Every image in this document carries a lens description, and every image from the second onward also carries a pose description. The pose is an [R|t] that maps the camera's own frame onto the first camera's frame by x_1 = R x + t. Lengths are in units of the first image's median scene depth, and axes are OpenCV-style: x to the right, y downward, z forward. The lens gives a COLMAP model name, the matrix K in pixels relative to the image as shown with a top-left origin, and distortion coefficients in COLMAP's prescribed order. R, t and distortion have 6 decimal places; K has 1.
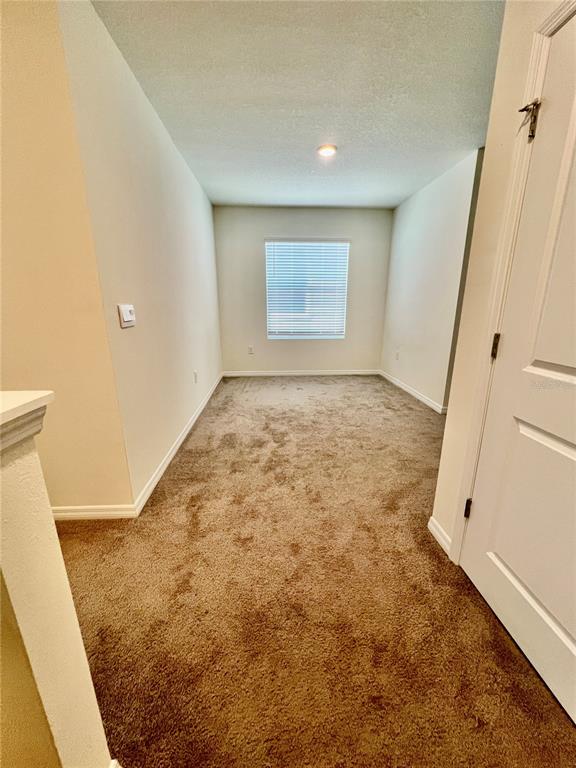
lens RADIAL K [[307.7, 0, 291.4], [0, 307.7, 382.6], [0, 0, 1]] dist [-0.001647, -0.000123]
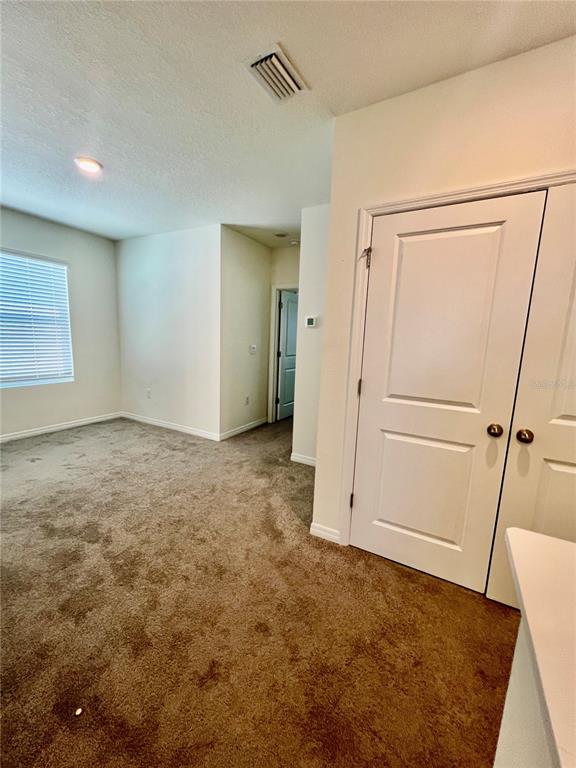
lens RADIAL K [[307.7, 0, 279.6], [0, 307.7, 383.7], [0, 0, 1]] dist [-0.001647, -0.000123]
pose [[0.541576, -0.107162, 0.833794, -0.338552], [0.172820, 0.984849, 0.014324, -0.091762], [-0.822696, 0.136339, 0.551891, 0.194006]]
